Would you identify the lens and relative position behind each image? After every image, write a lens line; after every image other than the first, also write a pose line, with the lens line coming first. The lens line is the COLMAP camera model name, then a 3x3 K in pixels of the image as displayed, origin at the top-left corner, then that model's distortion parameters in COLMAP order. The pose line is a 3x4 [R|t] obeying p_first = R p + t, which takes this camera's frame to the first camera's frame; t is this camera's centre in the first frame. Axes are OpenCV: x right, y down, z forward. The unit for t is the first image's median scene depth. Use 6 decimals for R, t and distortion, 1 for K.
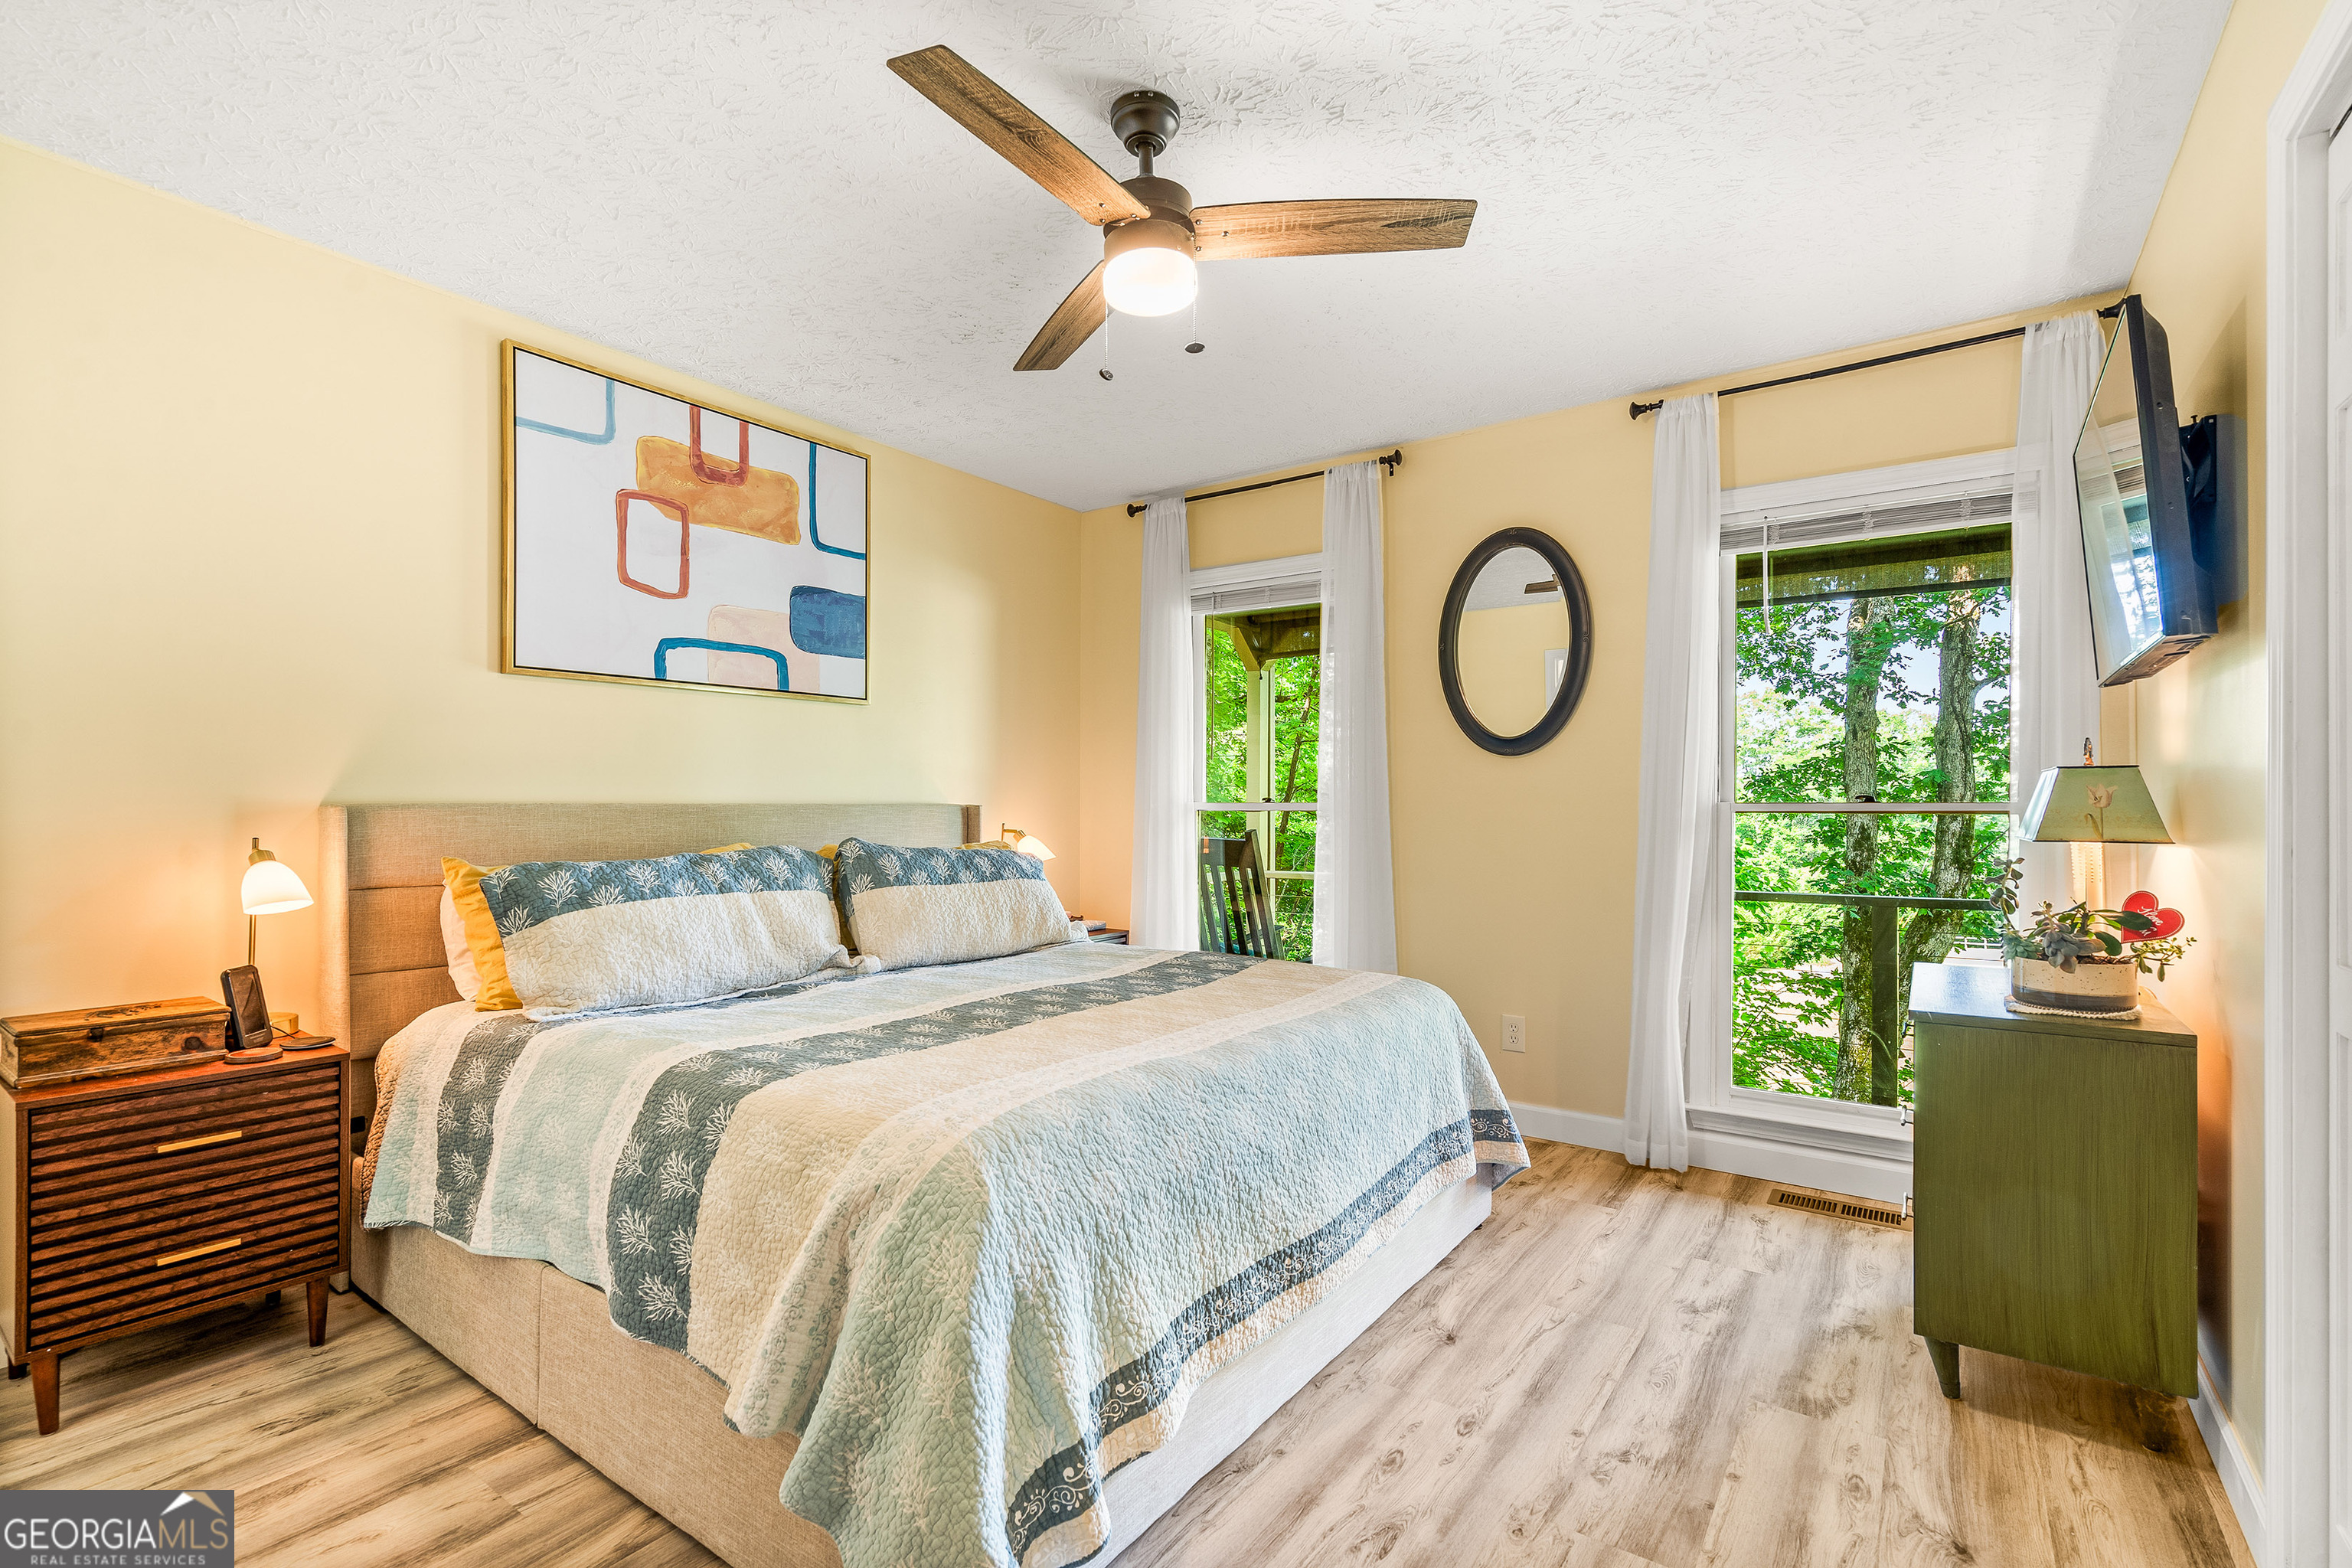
lens RADIAL K [[1059.8, 0, 1169.7], [0, 1059.8, 793.0], [0, 0, 1]] dist [-0.005628, 0.001141]
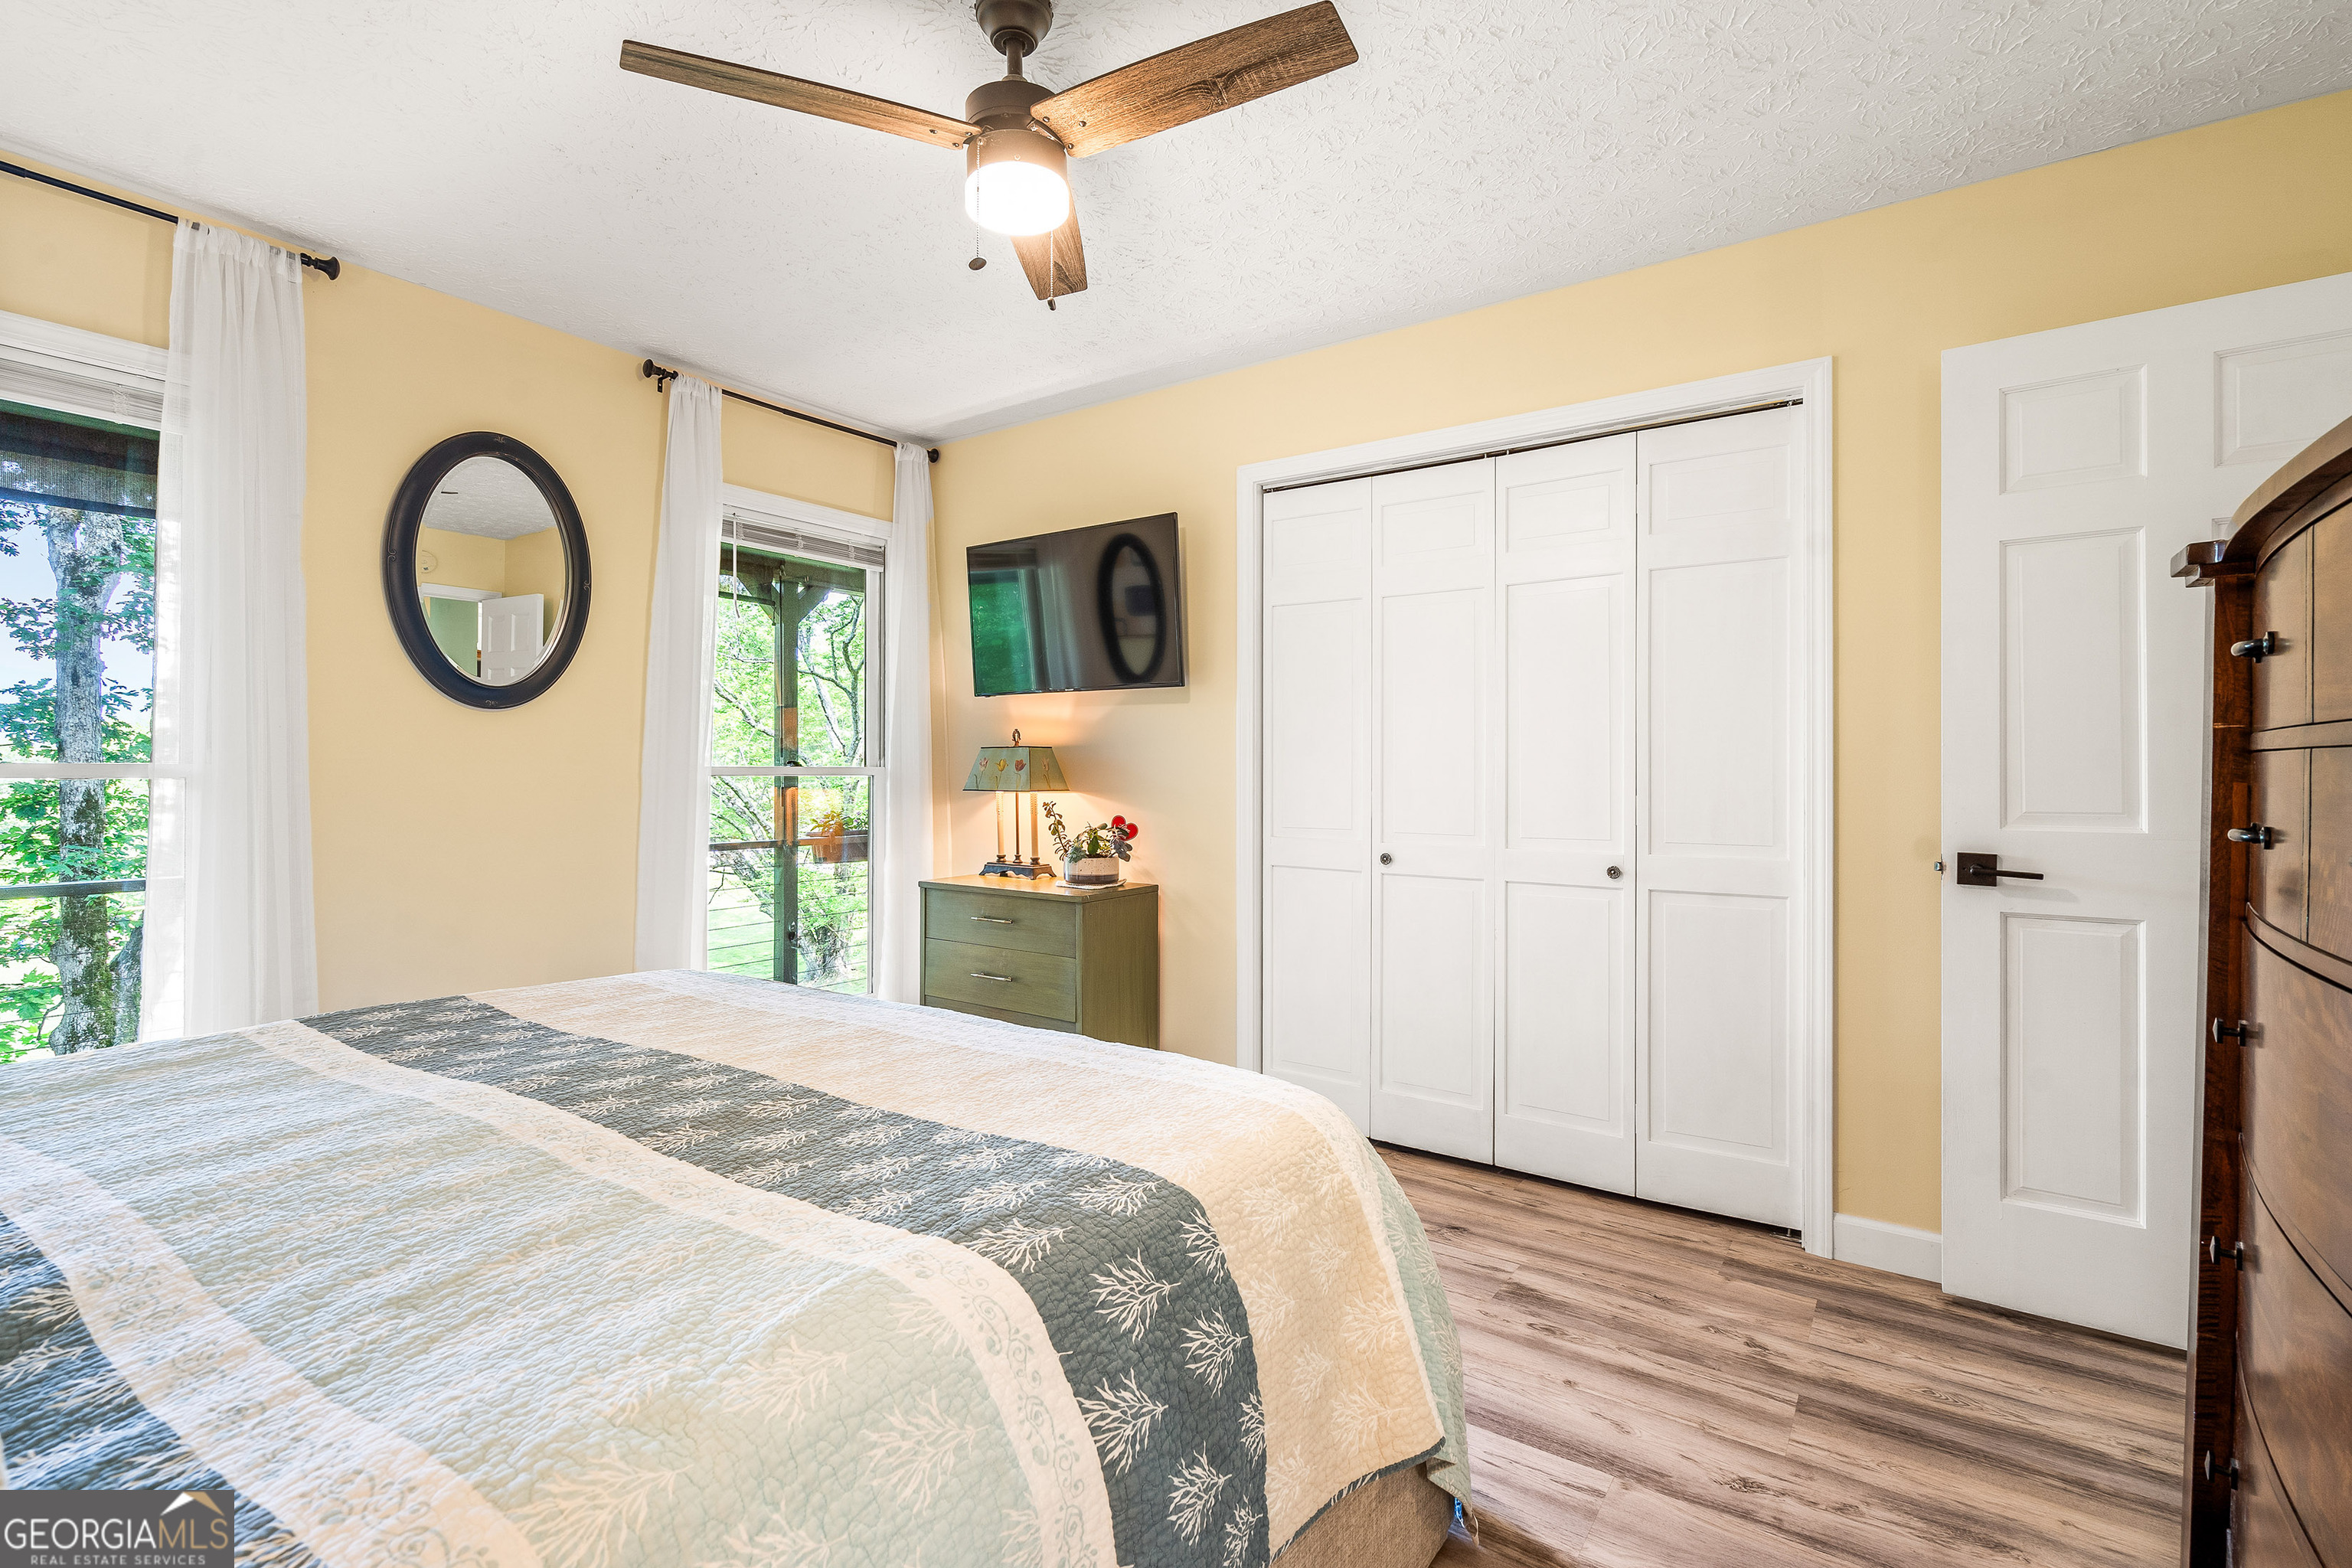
lens RADIAL K [[1071.7, 0, 1177.8], [0, 1071.7, 754.0], [0, 0, 1]] dist [-0.012154, 0.000608]
pose [[-0.021596, 0.011429, 0.999701, -0.561869], [-0.012596, 0.999852, -0.011703, 0.002505], [-0.999687, -0.012845, -0.021449, 0.527684]]
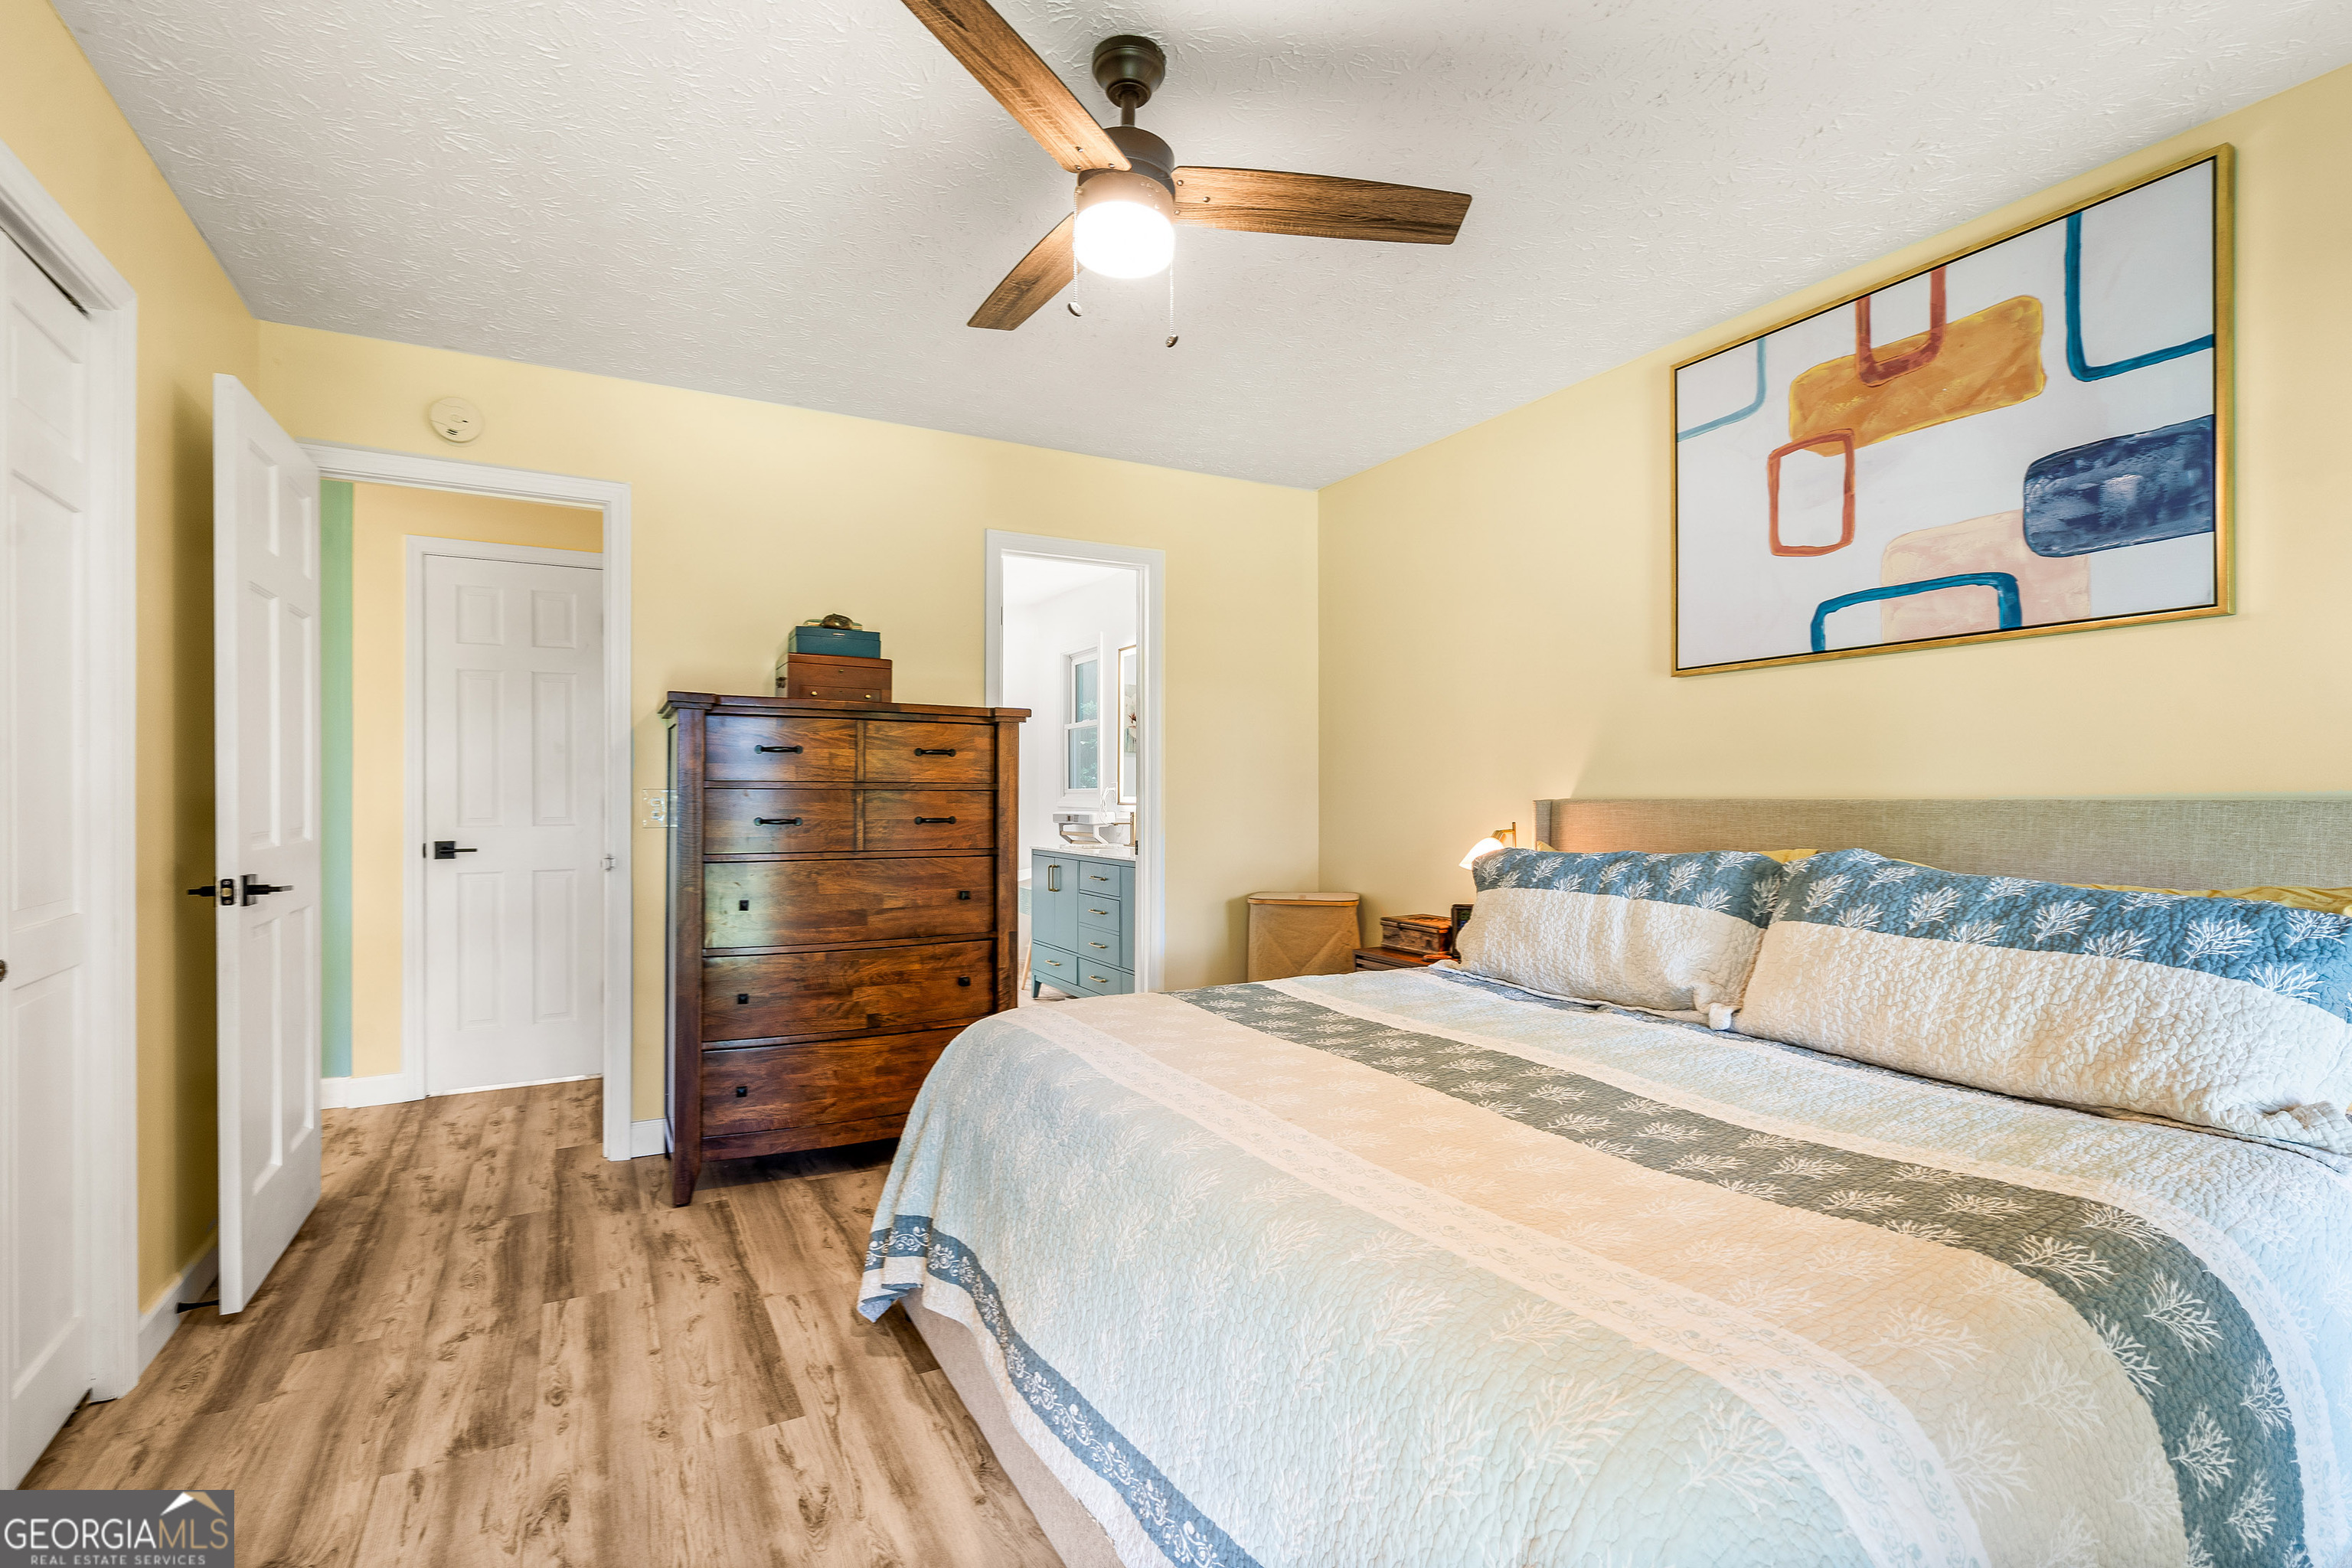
lens RADIAL K [[1059.8, 0, 1169.7], [0, 1059.8, 793.0], [0, 0, 1]] dist [-0.005628, 0.001141]
pose [[-0.422240, -0.006221, -0.906463, 0.482645], [0.006805, 0.999927, -0.010033, 0.009704], [0.906459, -0.010405, -0.422167, 0.853575]]
